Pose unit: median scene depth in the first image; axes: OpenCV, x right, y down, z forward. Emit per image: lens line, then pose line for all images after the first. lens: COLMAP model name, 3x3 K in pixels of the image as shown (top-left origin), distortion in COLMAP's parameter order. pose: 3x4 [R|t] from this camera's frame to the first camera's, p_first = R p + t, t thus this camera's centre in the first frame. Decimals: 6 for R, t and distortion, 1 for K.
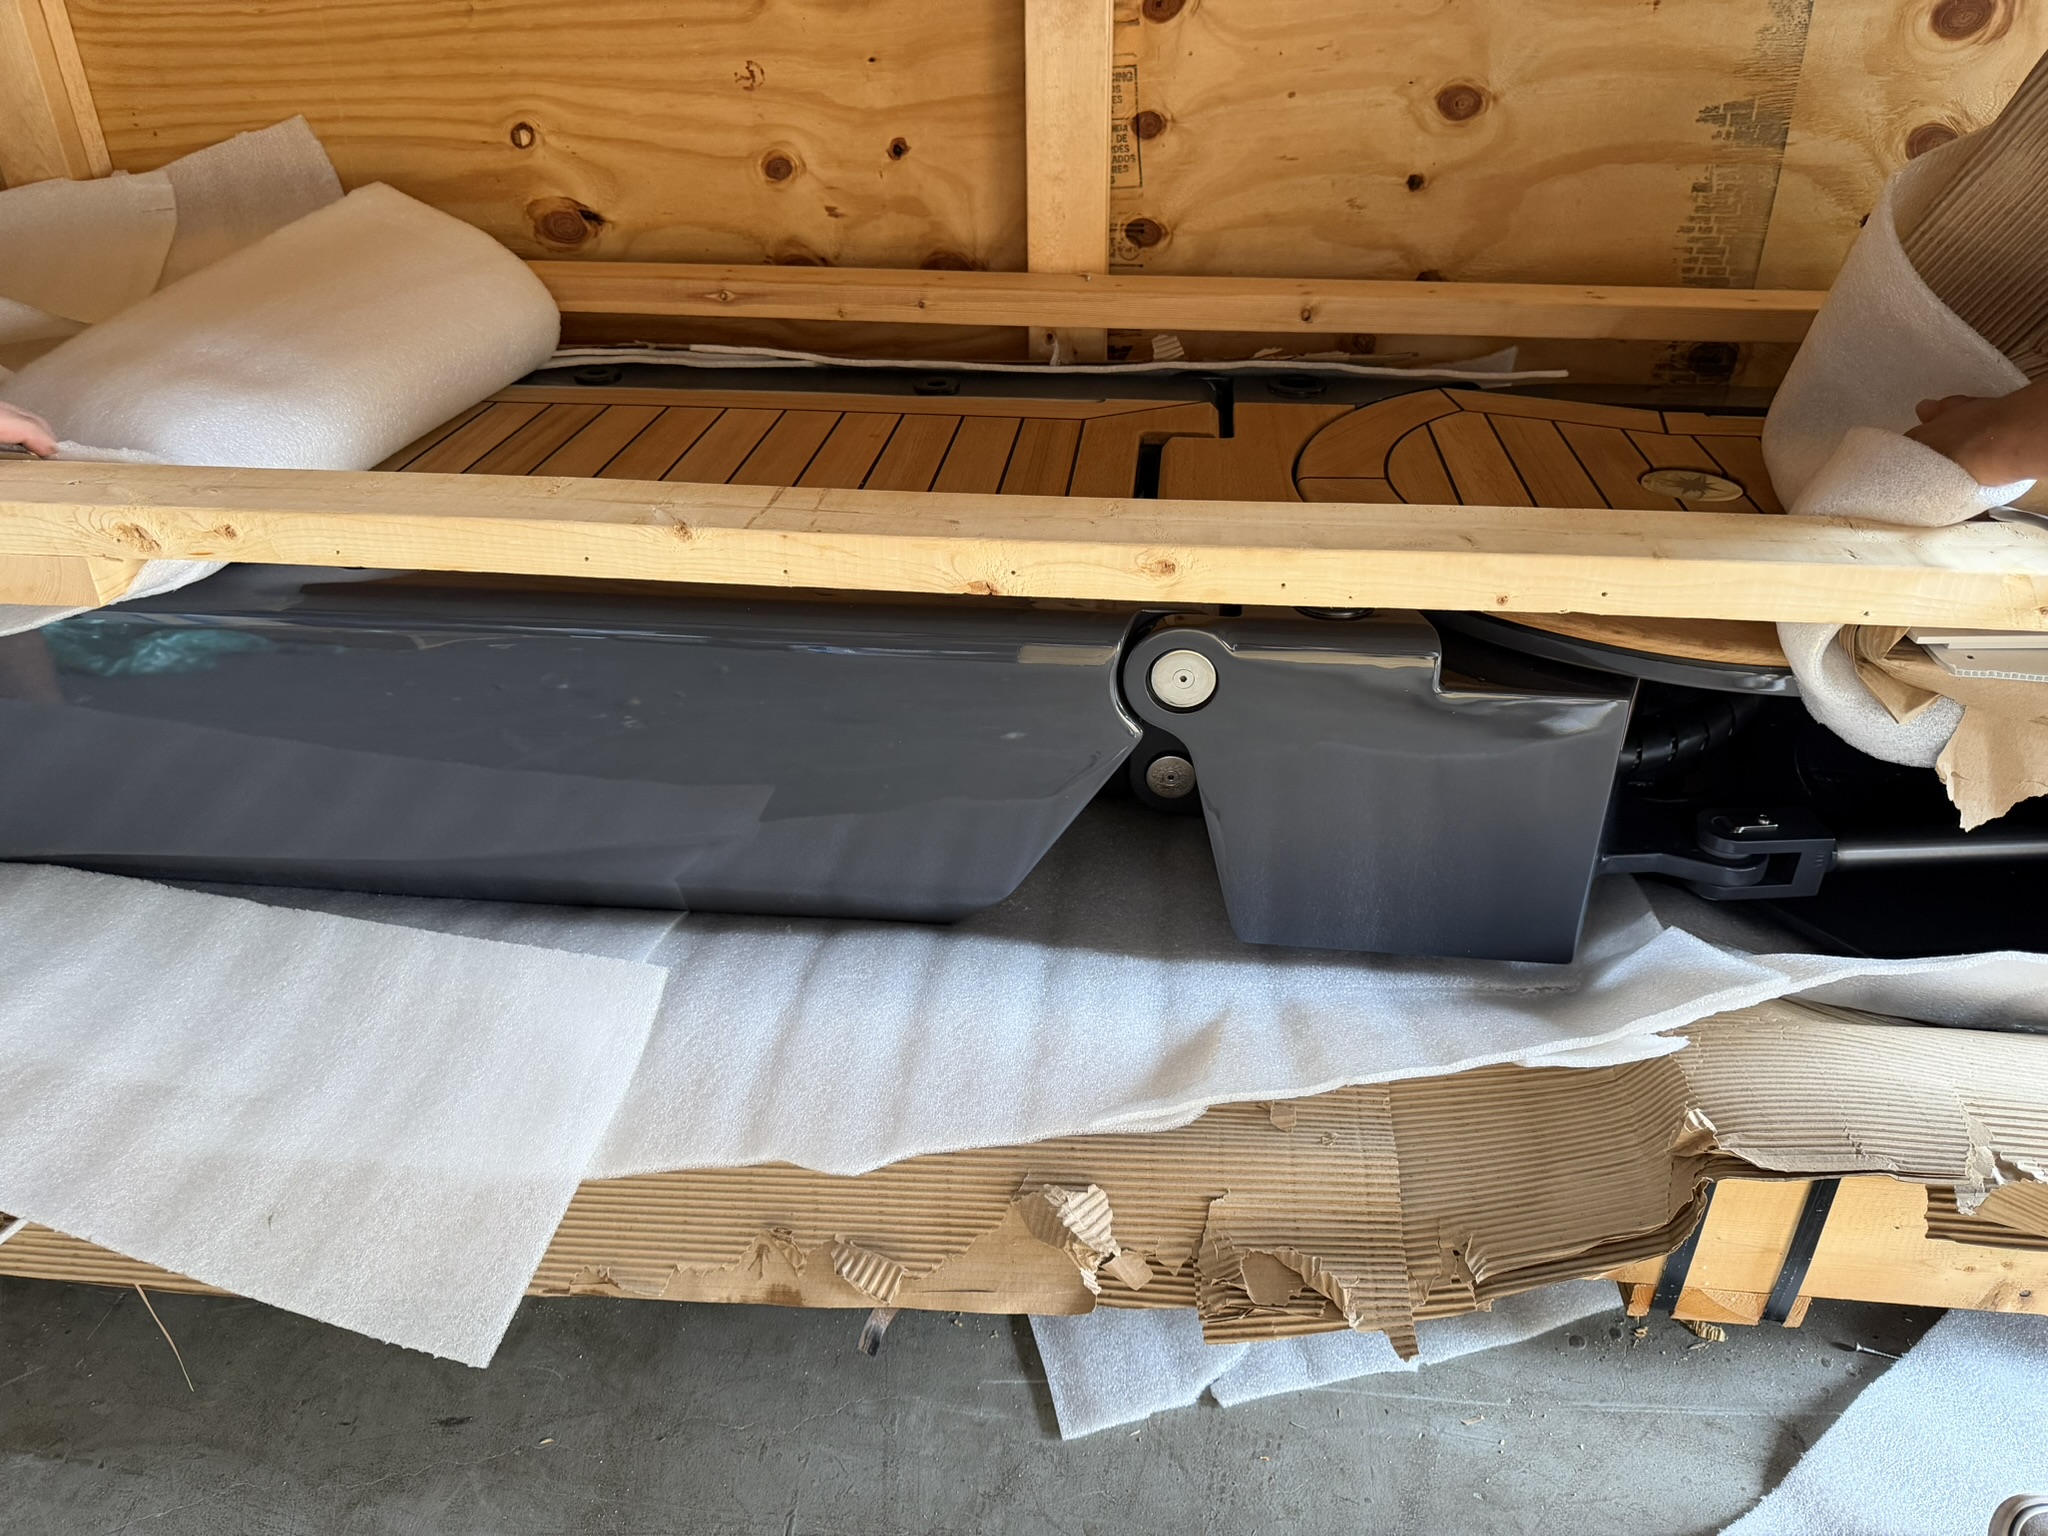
lens RADIAL K [[1448.8, 0, 1024.0], [0, 1448.8, 768.0], [0, 0, 1]] dist [0.026968, -0.043307]
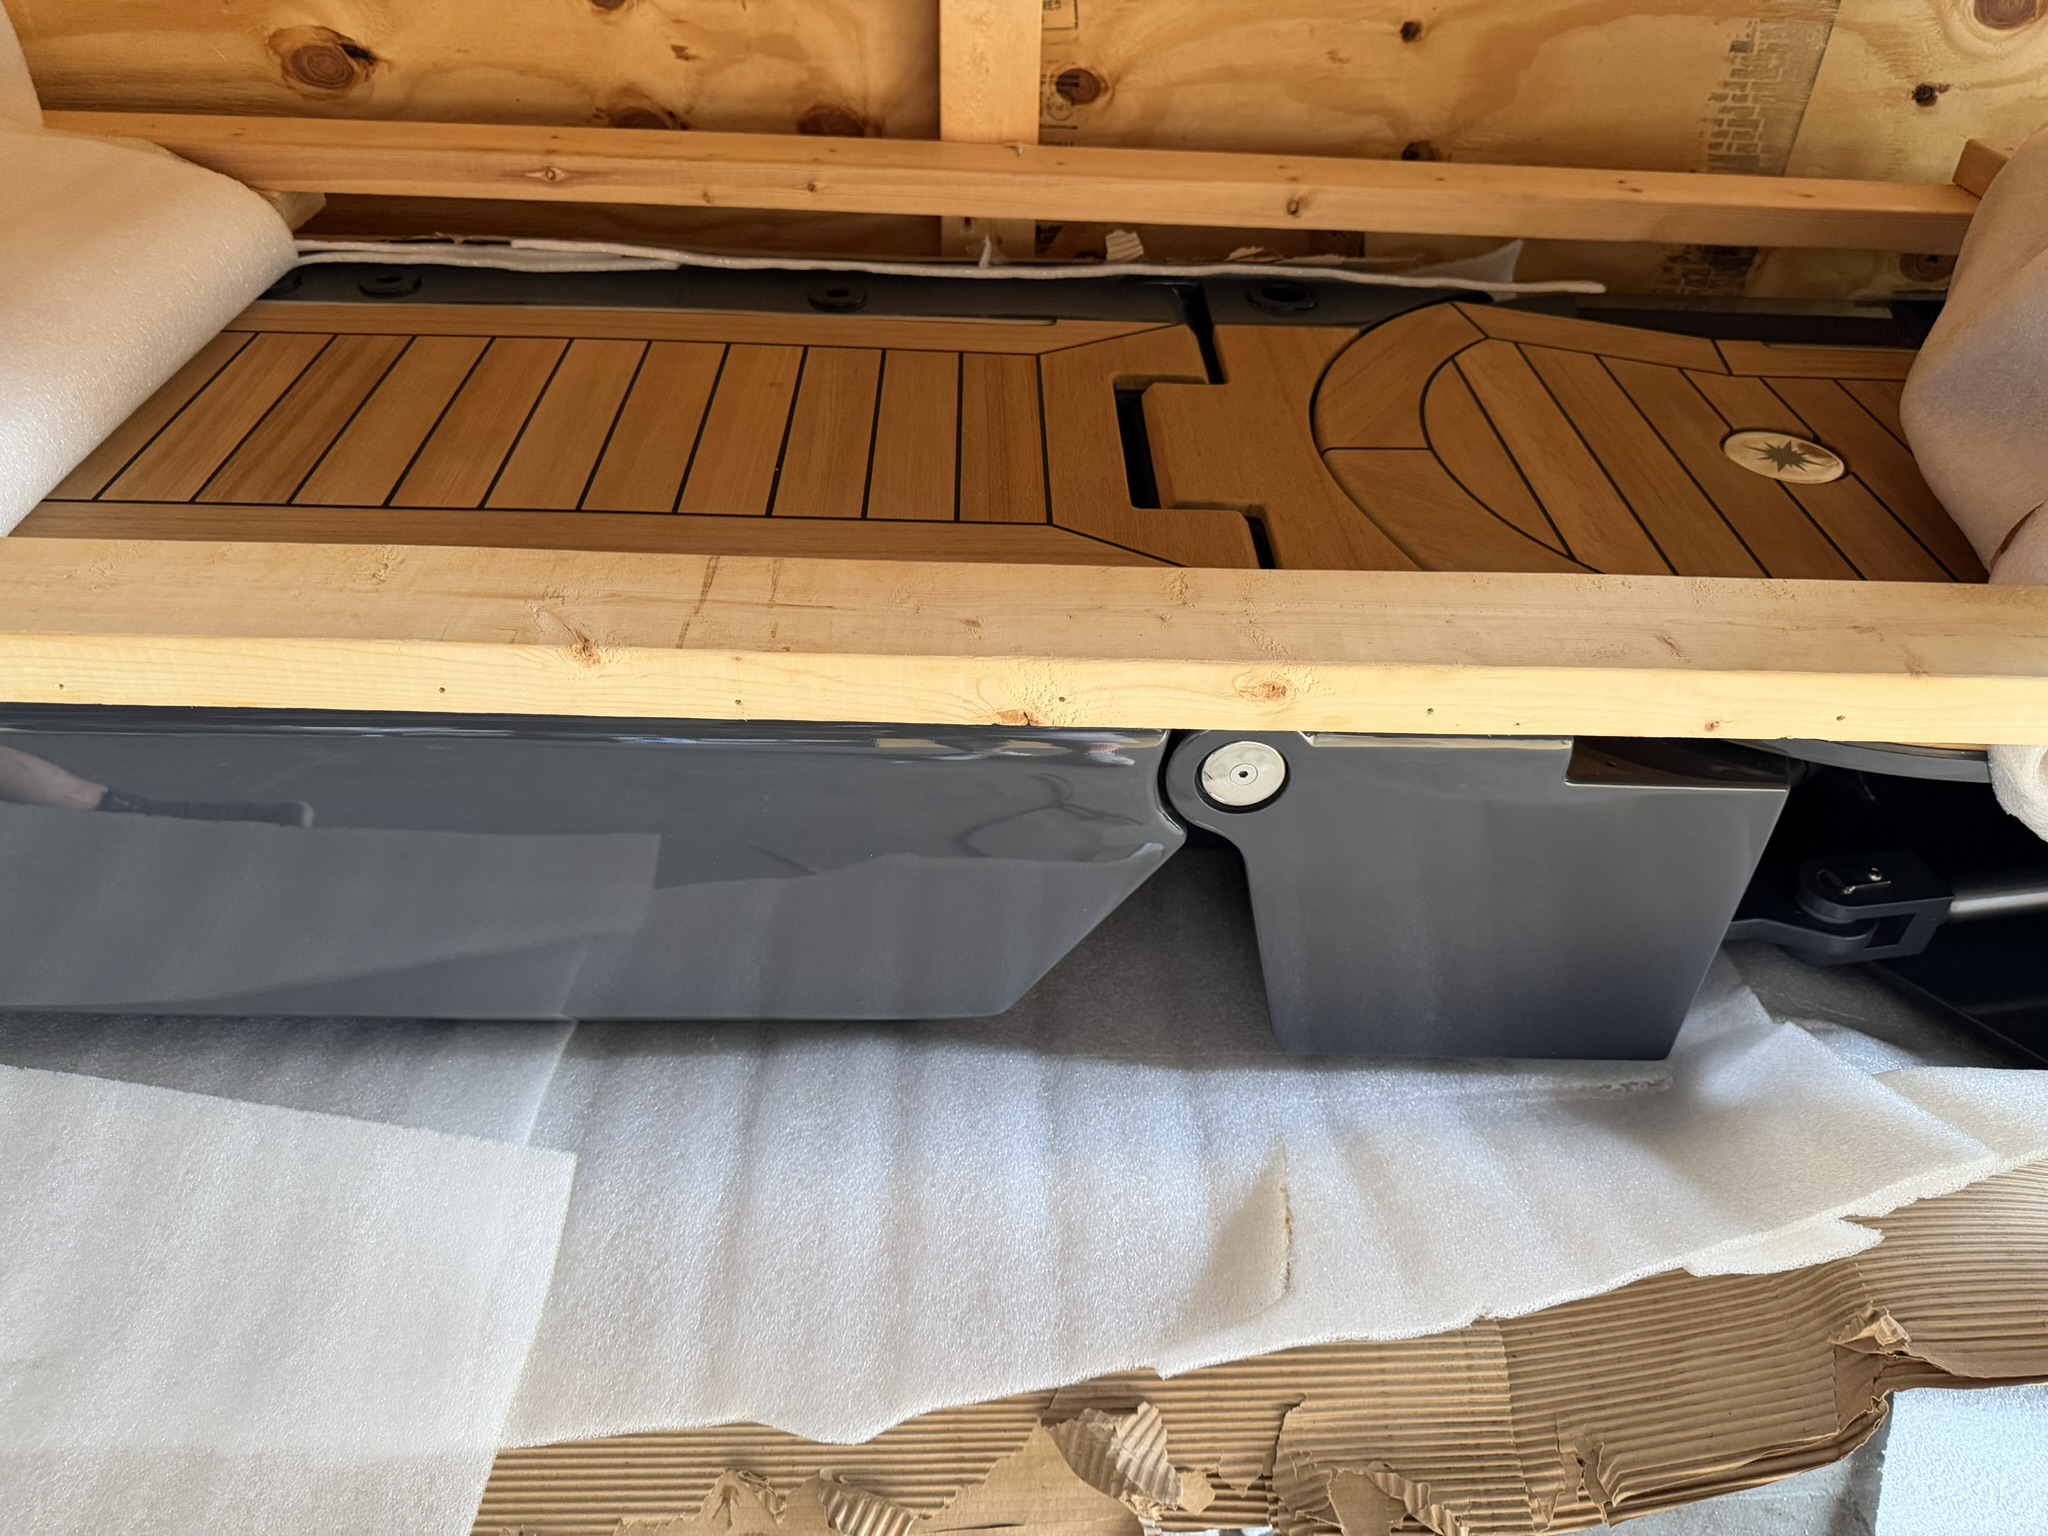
lens RADIAL K [[1463.9, 0, 1010.8], [0, 1463.9, 770.5], [0, 0, 1]] dist [-0.006989, -0.003725]
pose [[0.992170, -0.043061, 0.117238, -0.084516], [0.025511, 0.988767, 0.147272, -0.146898], [-0.122263, -0.143128, 0.982123, 0.201483]]
